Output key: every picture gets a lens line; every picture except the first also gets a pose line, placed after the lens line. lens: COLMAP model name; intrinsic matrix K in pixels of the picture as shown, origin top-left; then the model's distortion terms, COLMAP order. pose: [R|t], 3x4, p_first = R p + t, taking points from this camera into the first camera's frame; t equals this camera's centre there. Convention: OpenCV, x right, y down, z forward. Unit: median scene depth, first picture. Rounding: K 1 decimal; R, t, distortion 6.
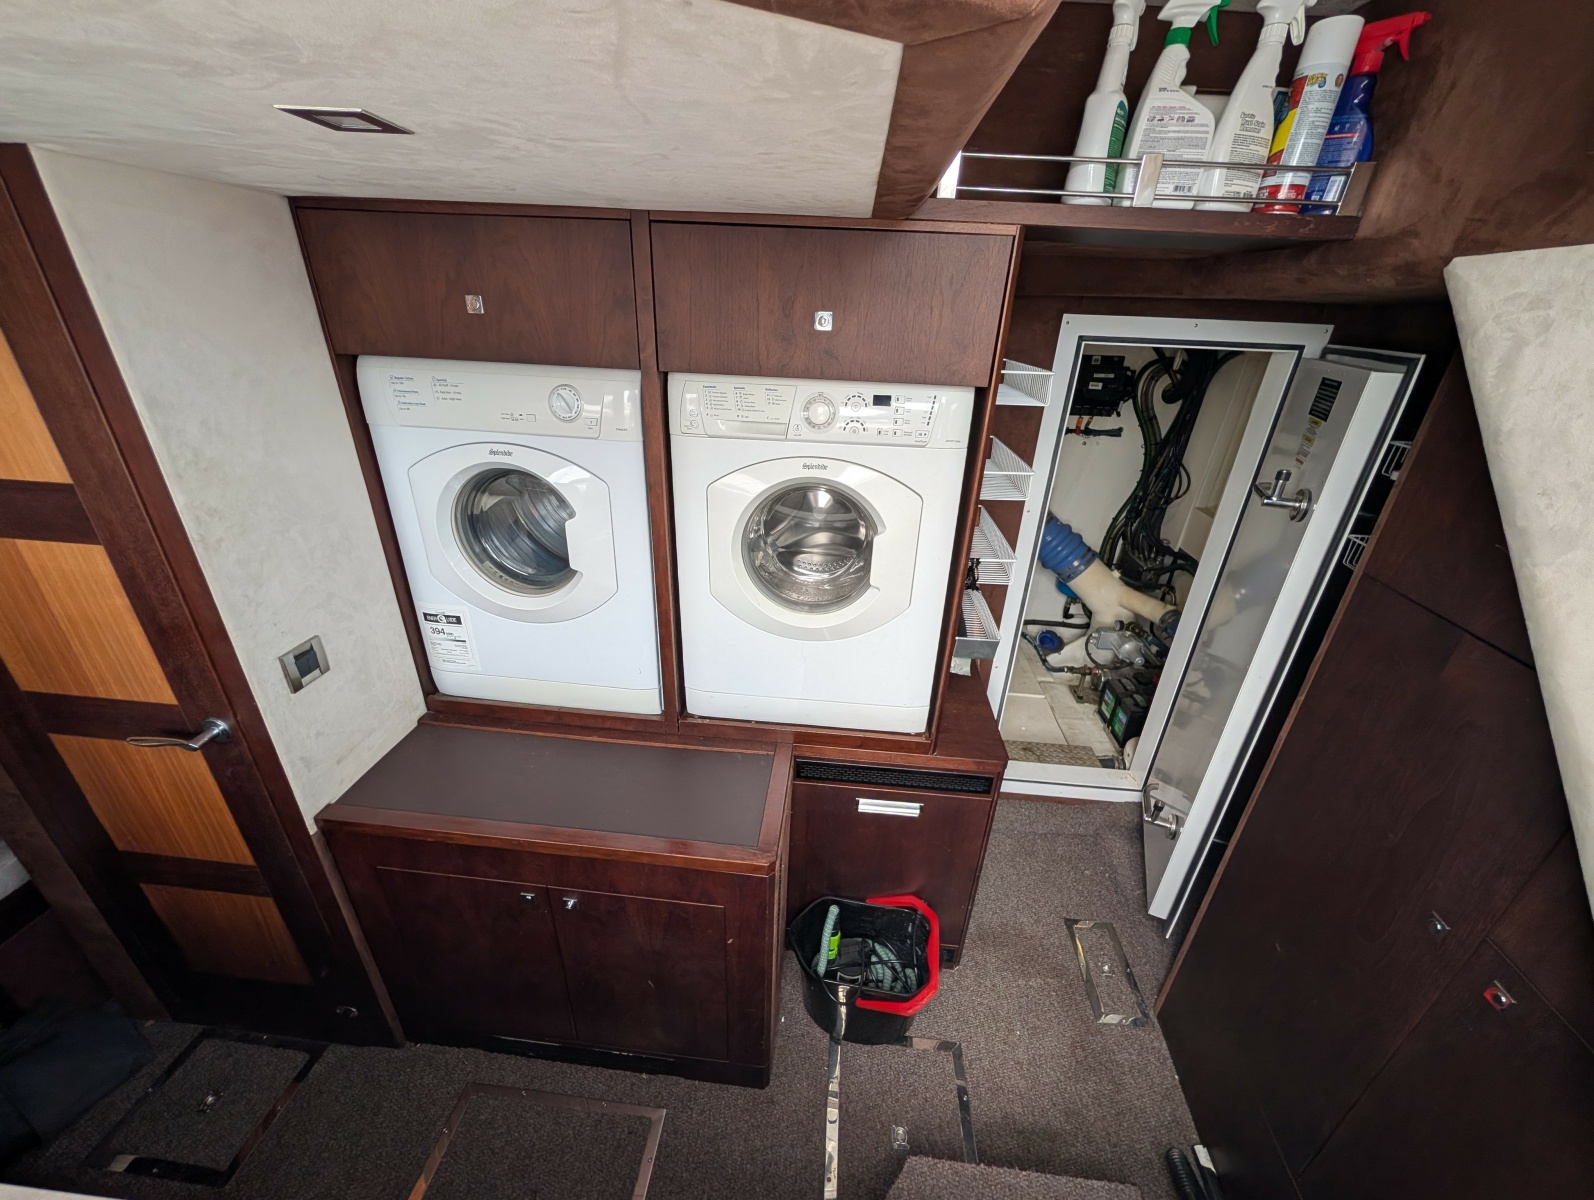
lens RADIAL K [[611.5, 0, 797.3], [0, 611.5, 598.9], [0, 0, 1]] dist [0.000622, -0.000379]
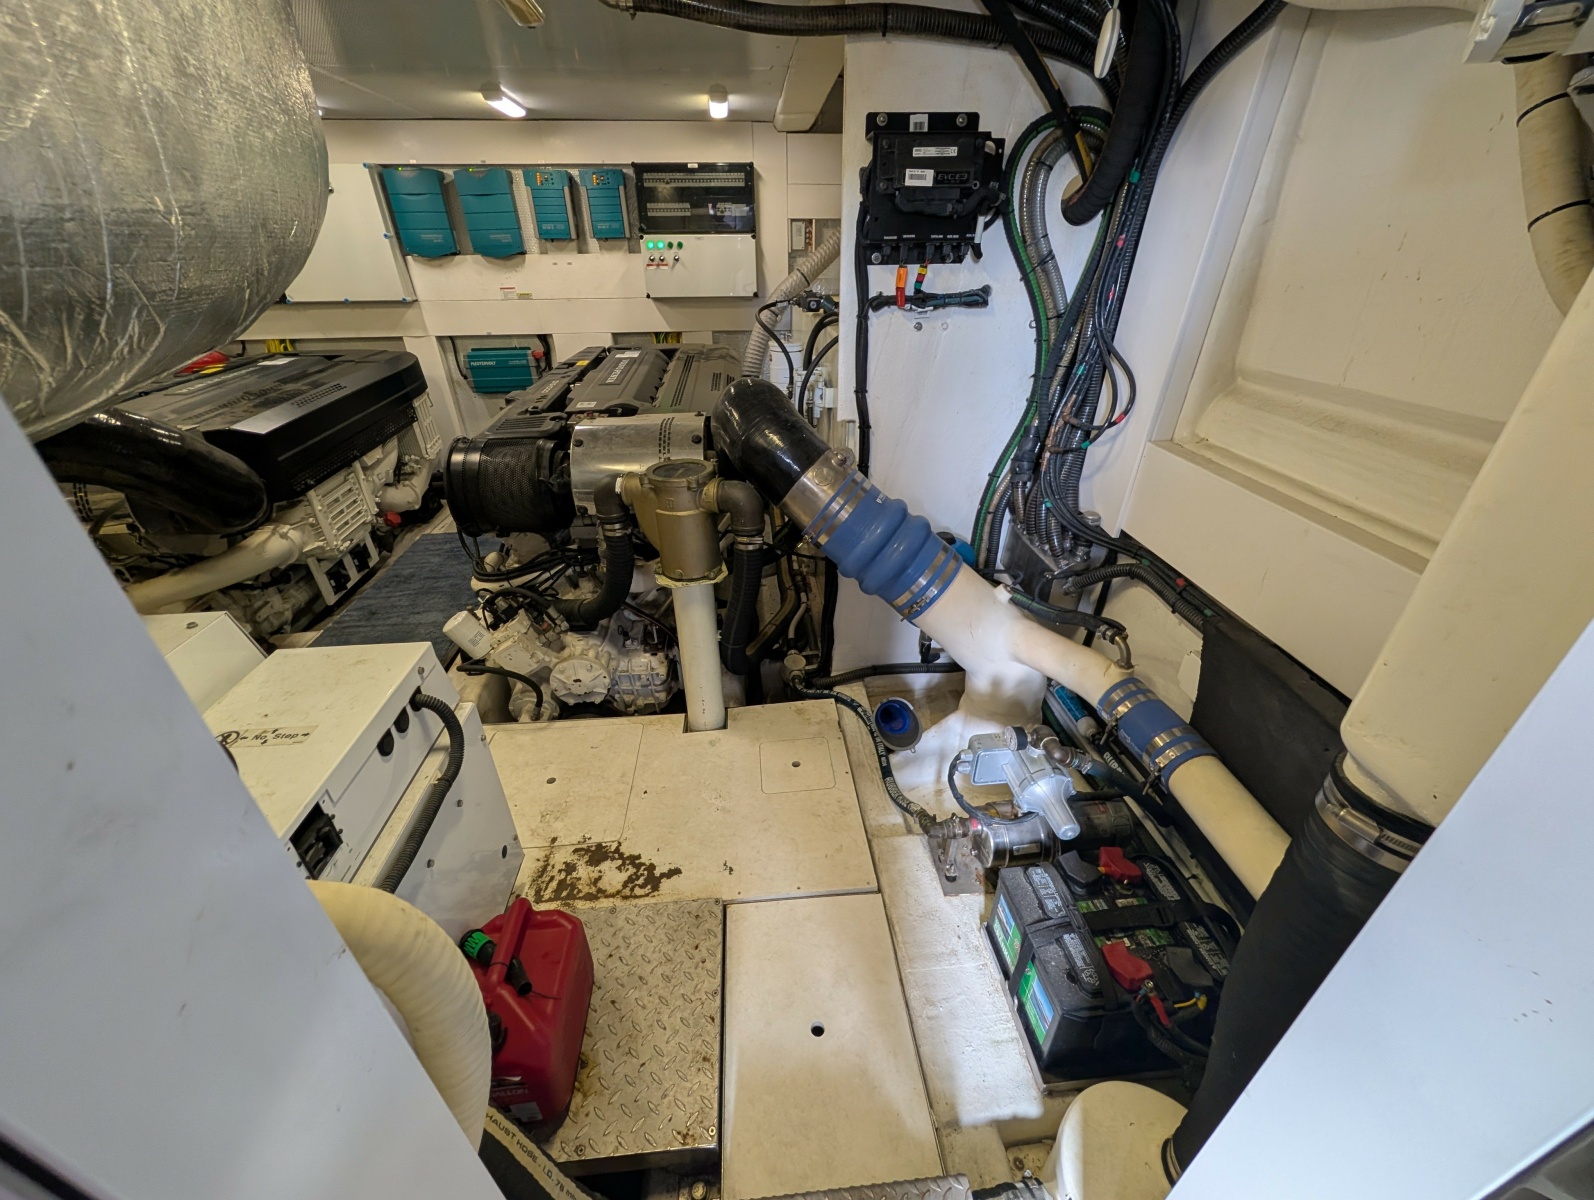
lens RADIAL K [[611.5, 0, 796.0], [0, 611.5, 599.9], [0, 0, 1]] dist [0.000622, -0.000379]
pose [[0.984742, -0.119786, 0.126235, 0.297372], [0.110603, 0.990844, 0.077424, -0.091948], [-0.134353, -0.062281, 0.988974, 0.539931]]
